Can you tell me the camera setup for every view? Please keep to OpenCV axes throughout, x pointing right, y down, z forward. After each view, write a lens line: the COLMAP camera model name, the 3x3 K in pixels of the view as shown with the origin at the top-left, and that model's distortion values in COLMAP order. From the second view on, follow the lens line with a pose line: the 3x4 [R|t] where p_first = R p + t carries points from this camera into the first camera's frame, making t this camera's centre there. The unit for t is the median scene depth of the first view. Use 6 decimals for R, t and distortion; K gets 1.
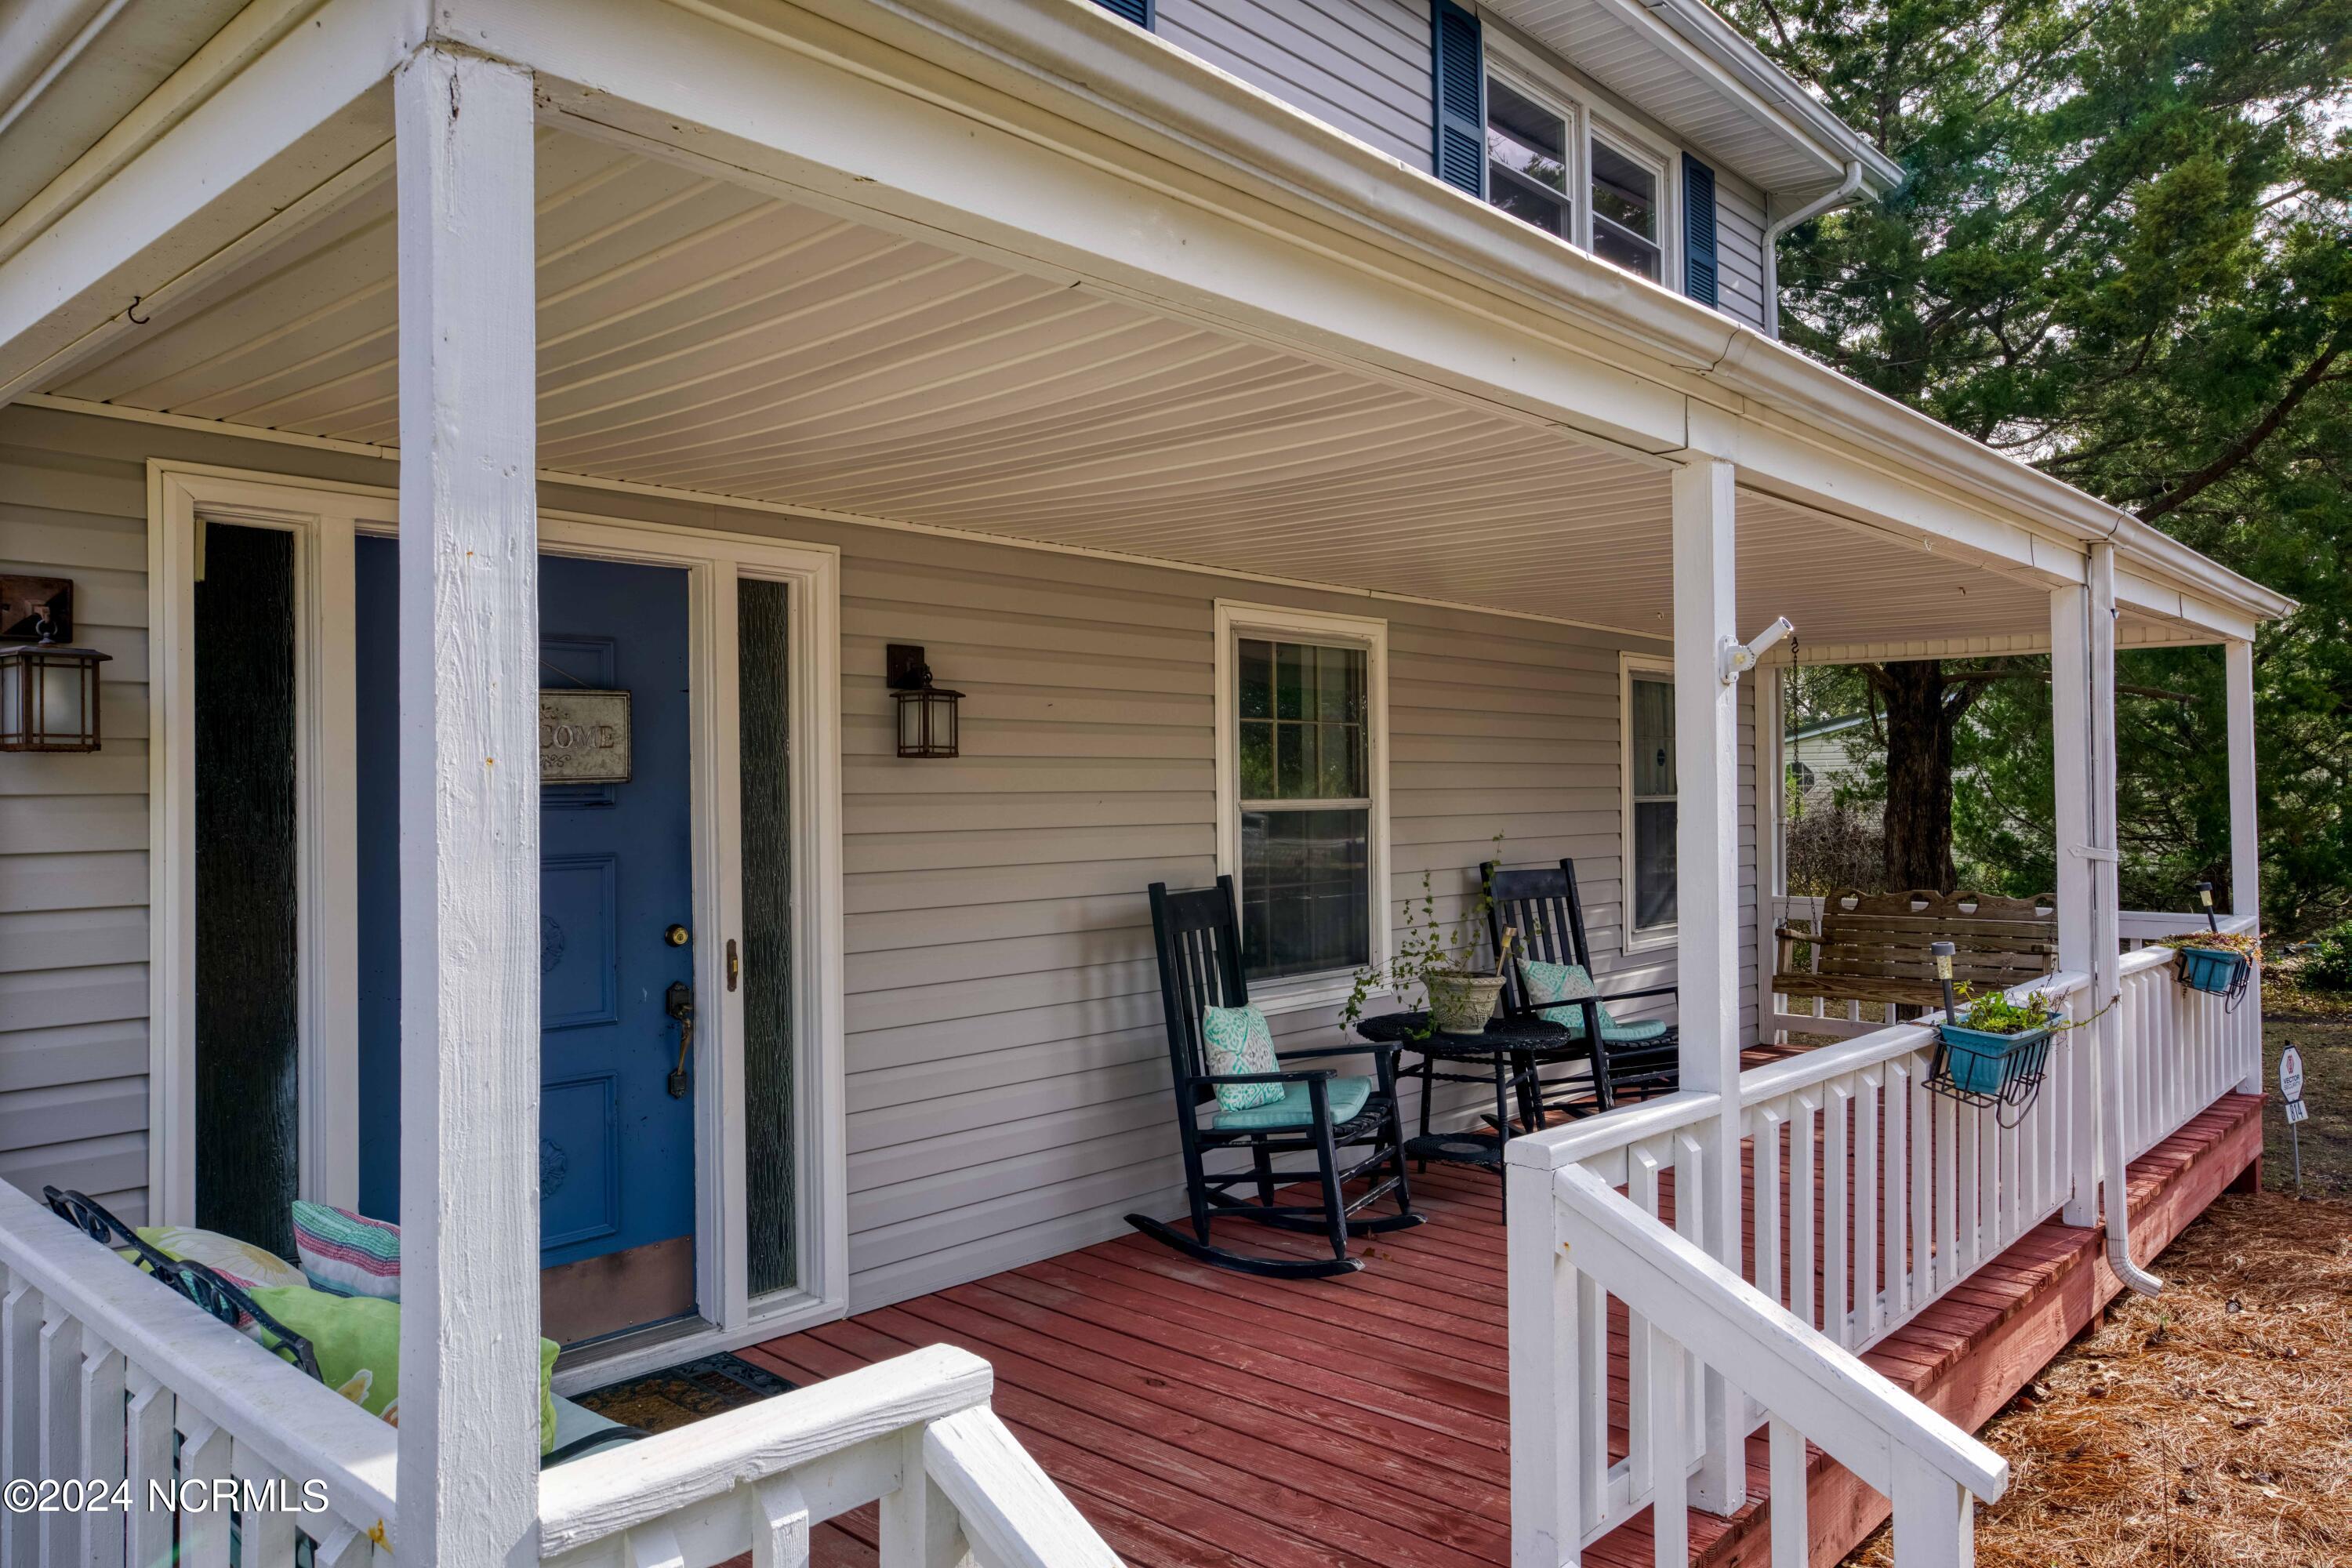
lens RADIAL K [[1617.6, 0, 1176.0], [0, 1617.6, 784.0], [0, 0, 1]] dist [-0.001081, -0.000041]
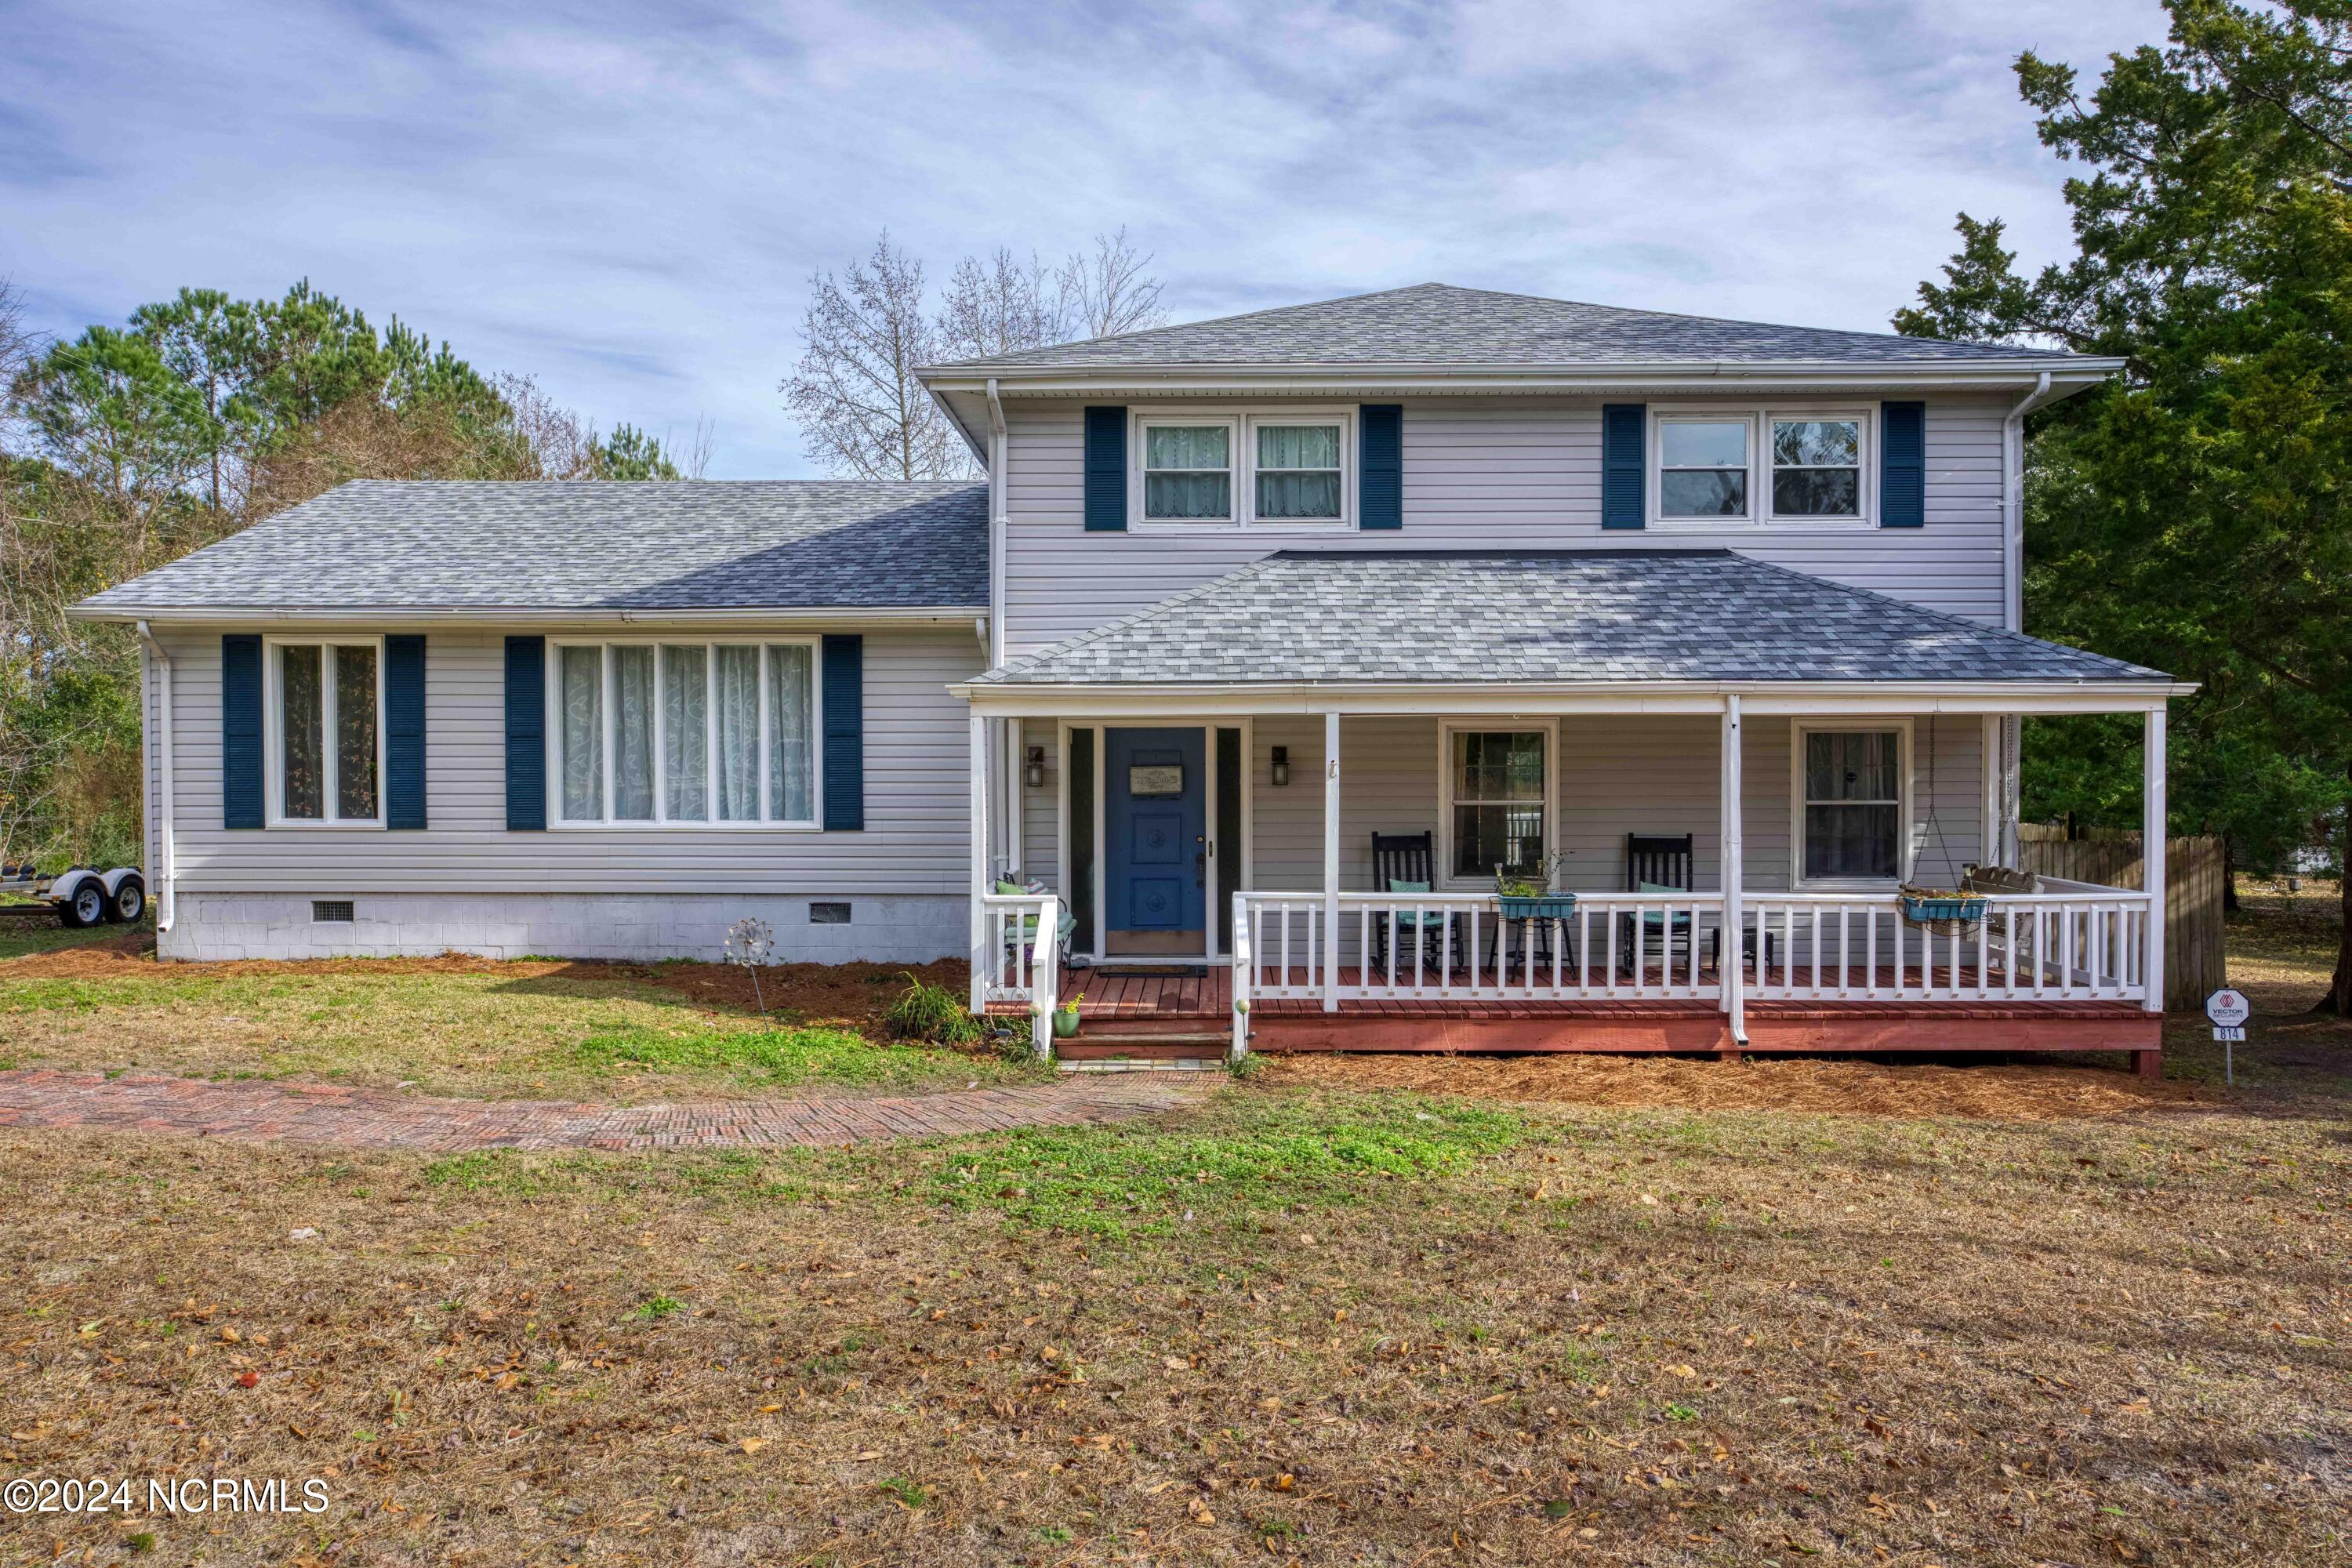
lens RADIAL K [[1598.7, 0, 1176.0], [0, 1598.7, 784.0], [0, 0, 1]] dist [-0.019383, 0.050383]
pose [[0.665798, 0.024407, -0.745733, 1.796015], [0.001426, 0.999421, 0.033984, -0.111437], [0.746131, -0.023690, 0.665378, -1.028322]]
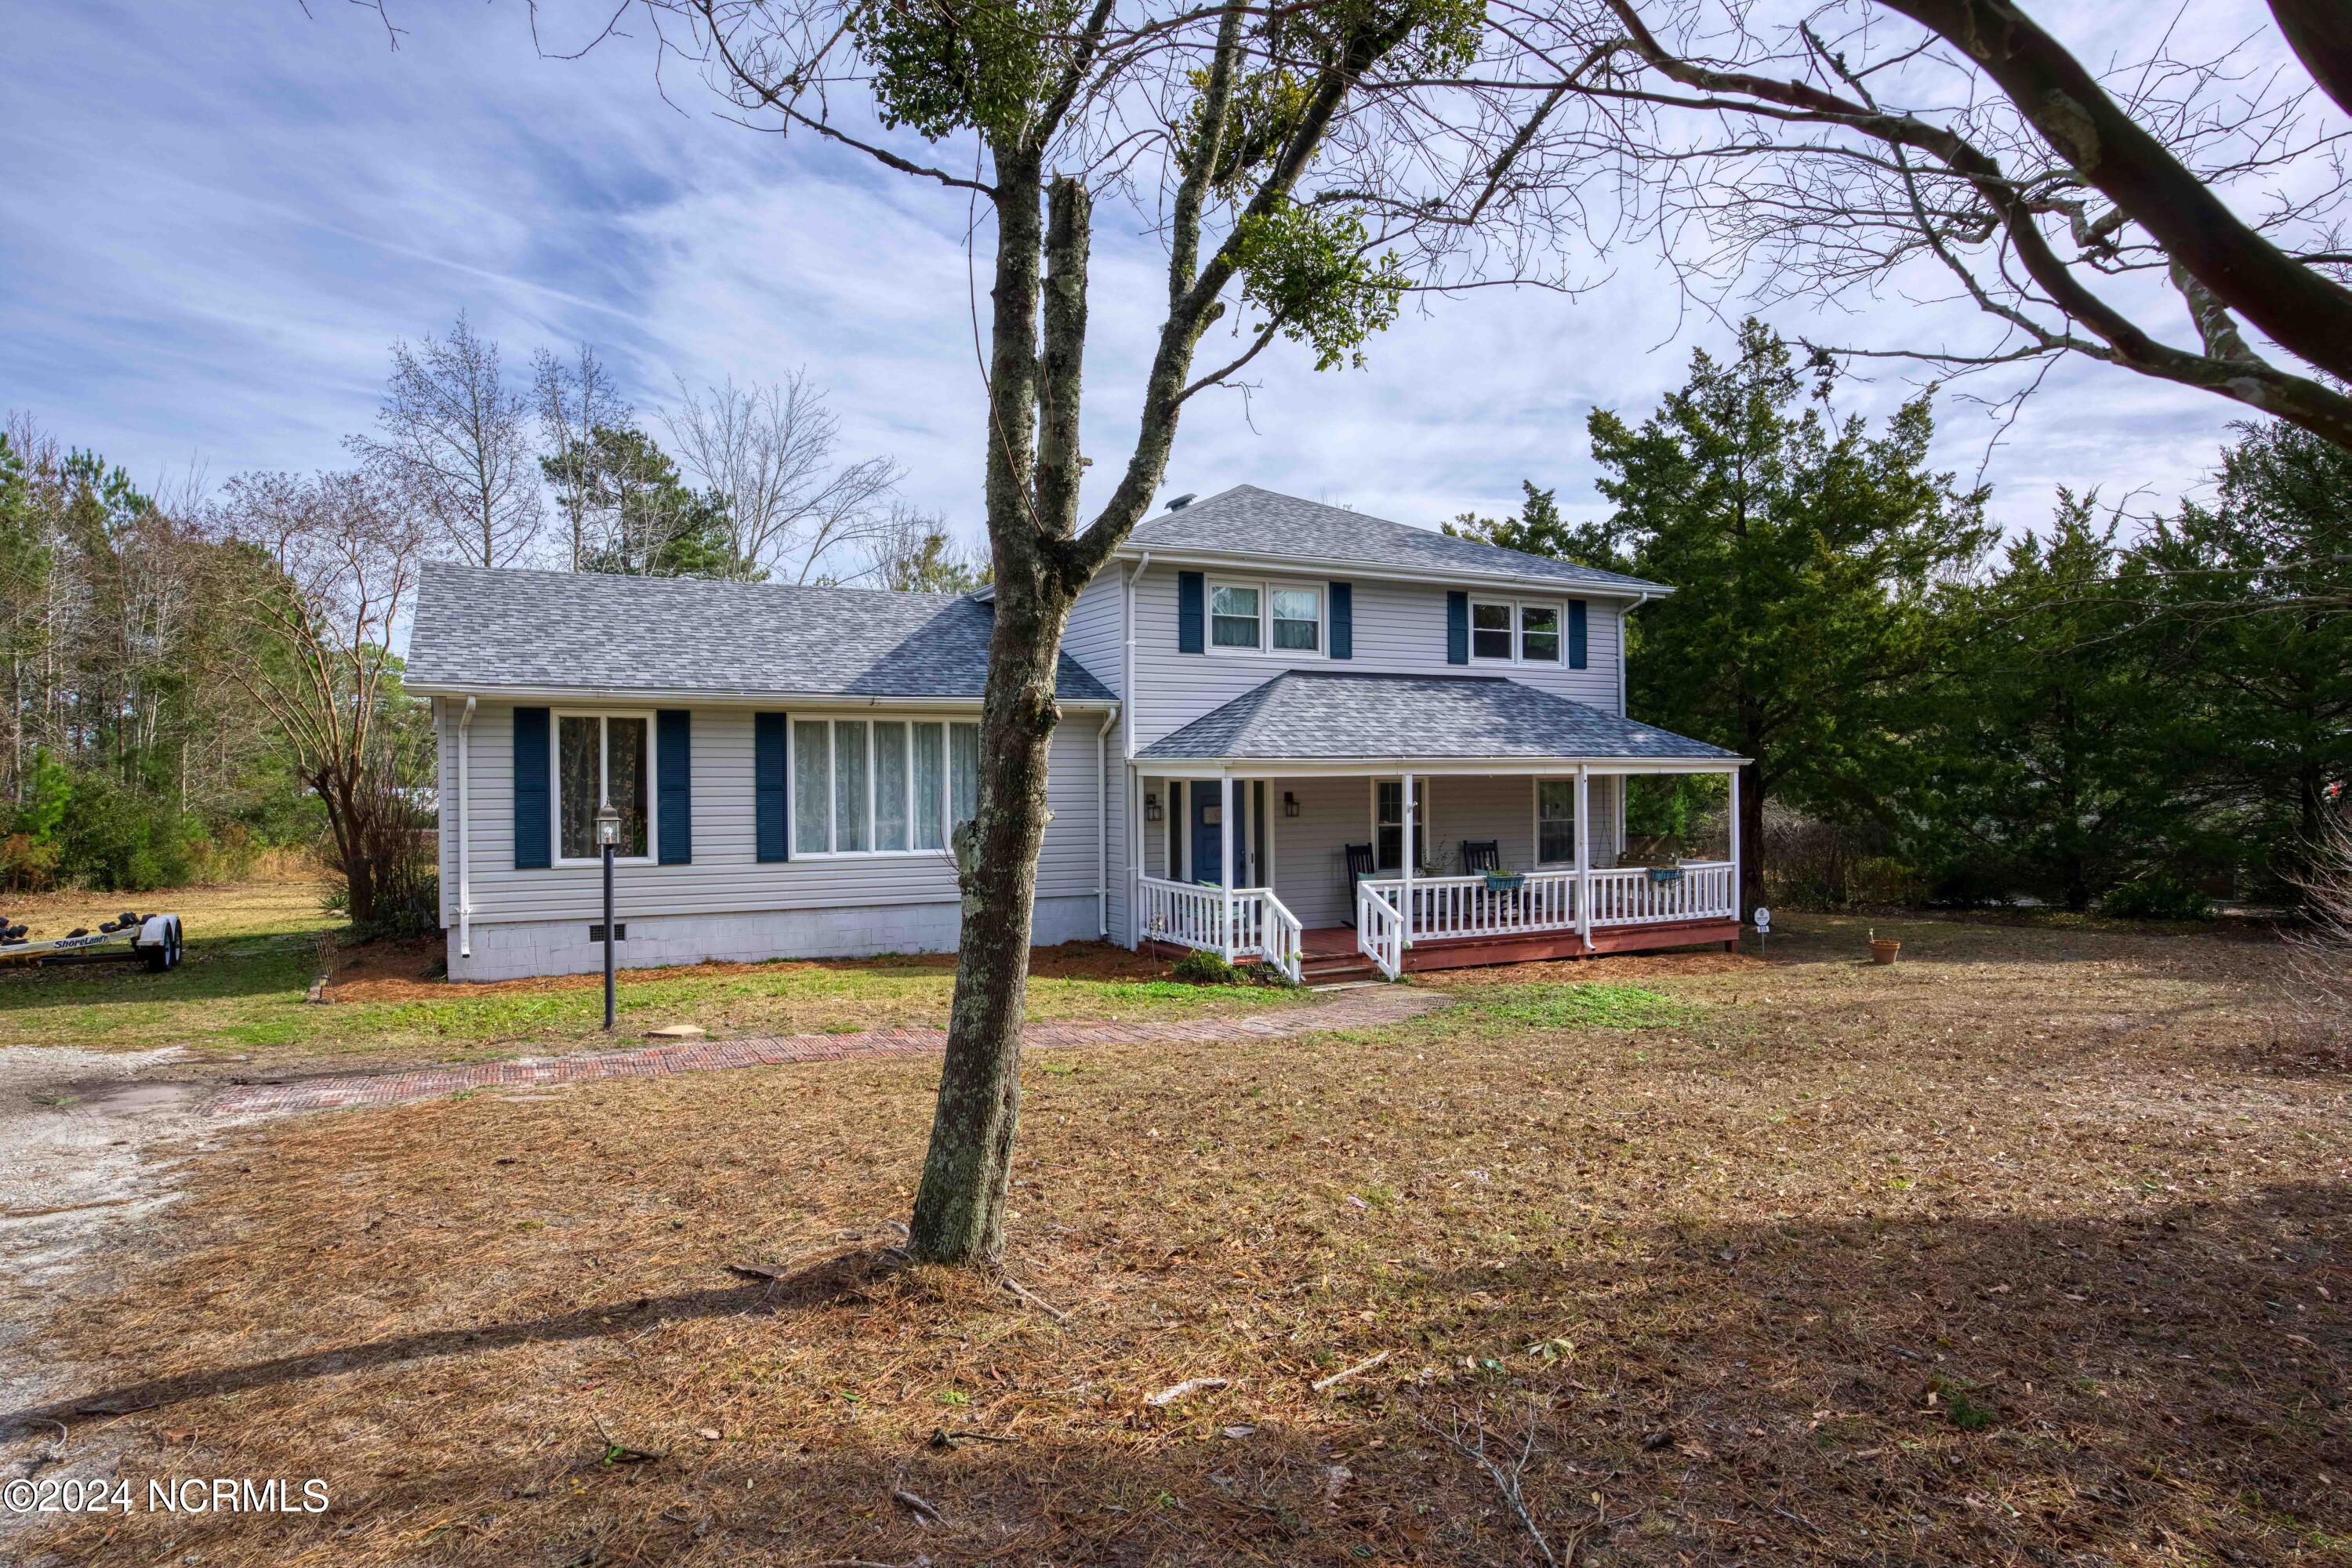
lens RADIAL K [[1360.2, 0, 1176.0], [0, 1360.2, 784.0], [0, 0, 1]] dist [-0.022294, 0.000364]
pose [[0.942962, 0.006488, -0.332837, 0.800948], [-0.000195, 0.999821, 0.018936, -0.176001], [0.332900, -0.017791, 0.942794, -2.705475]]
